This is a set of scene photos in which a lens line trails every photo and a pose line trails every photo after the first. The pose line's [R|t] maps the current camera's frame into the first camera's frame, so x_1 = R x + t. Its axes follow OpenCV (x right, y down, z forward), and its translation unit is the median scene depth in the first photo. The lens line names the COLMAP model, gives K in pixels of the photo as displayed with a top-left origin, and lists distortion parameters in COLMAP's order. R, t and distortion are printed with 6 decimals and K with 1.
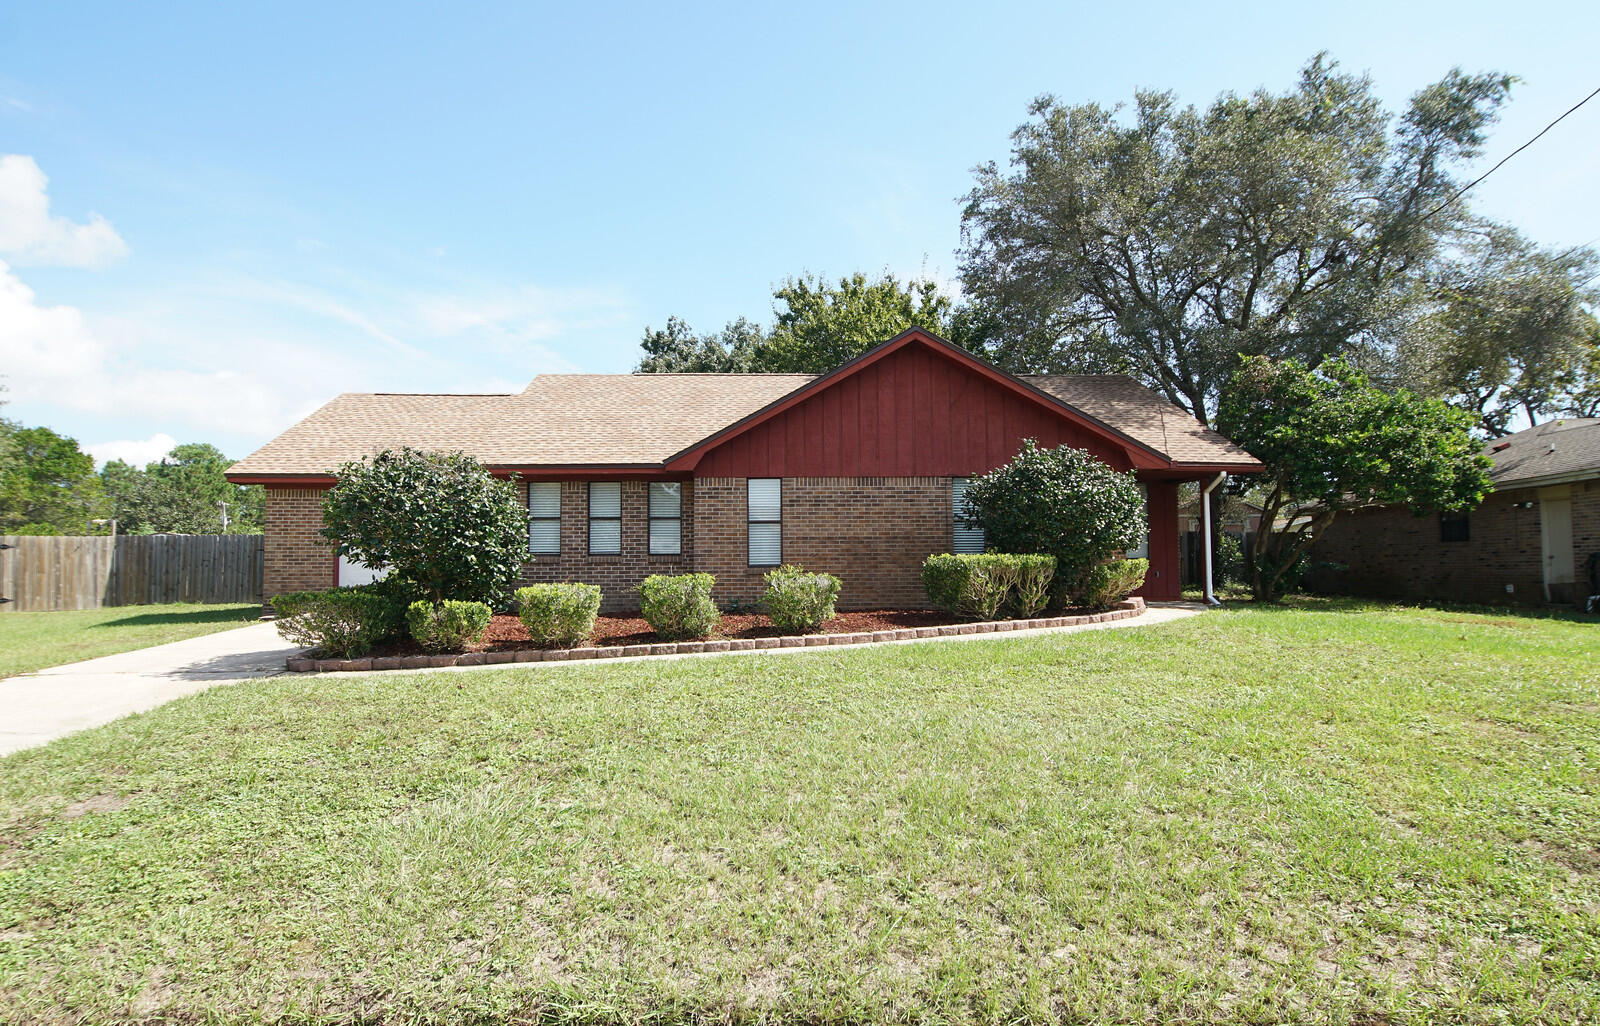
lens RADIAL K [[889.5, 0, 800.0], [0, 889.5, 513.0], [0, 0, 1]] dist [0.002584, 0.000224]
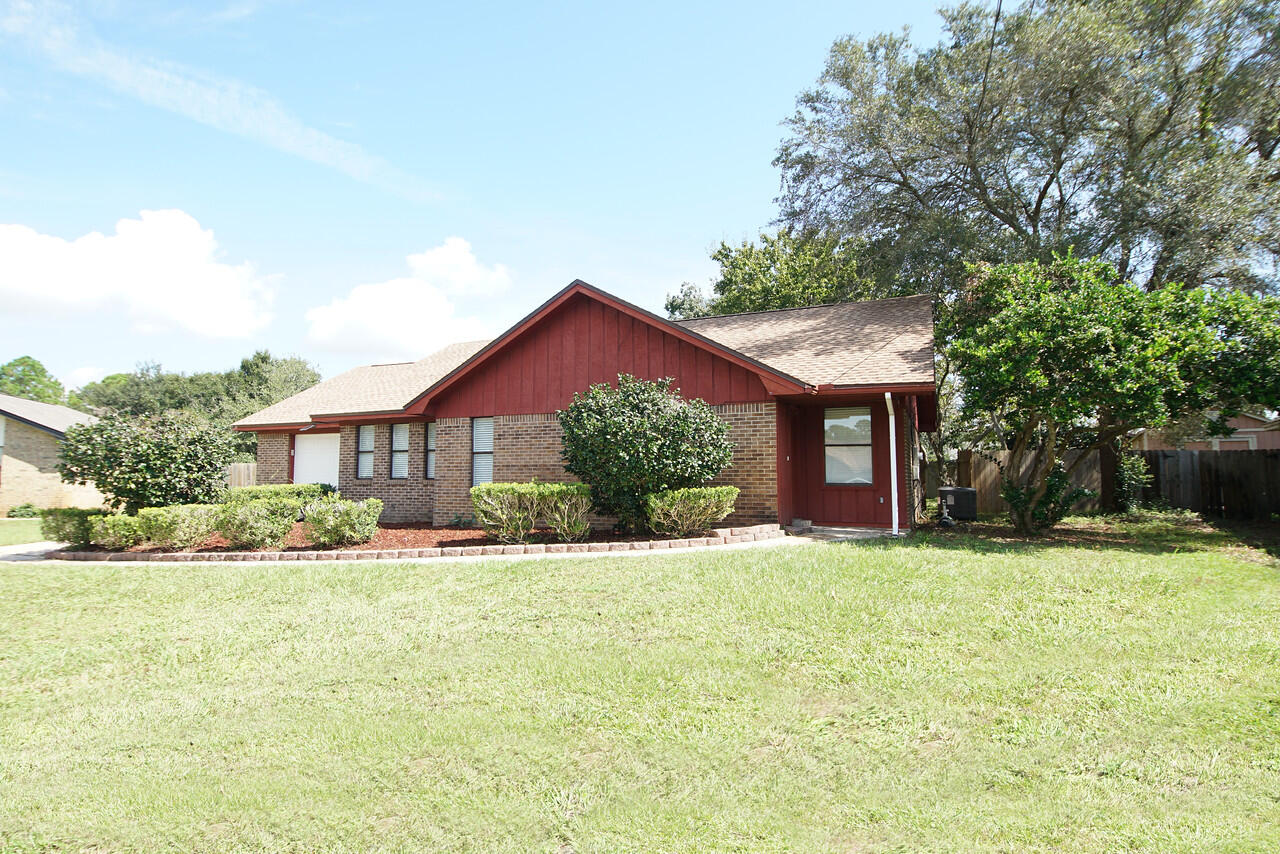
lens RADIAL K [[688.1, 0, 622.0], [0, 688.1, 420.8], [0, 0, 1]] dist [-0.001868, -0.000440]
pose [[0.899812, -0.033417, -0.434996, 0.566644], [0.025013, 0.999374, -0.025033, -0.005489], [0.435560, 0.011644, 0.900084, 0.230821]]
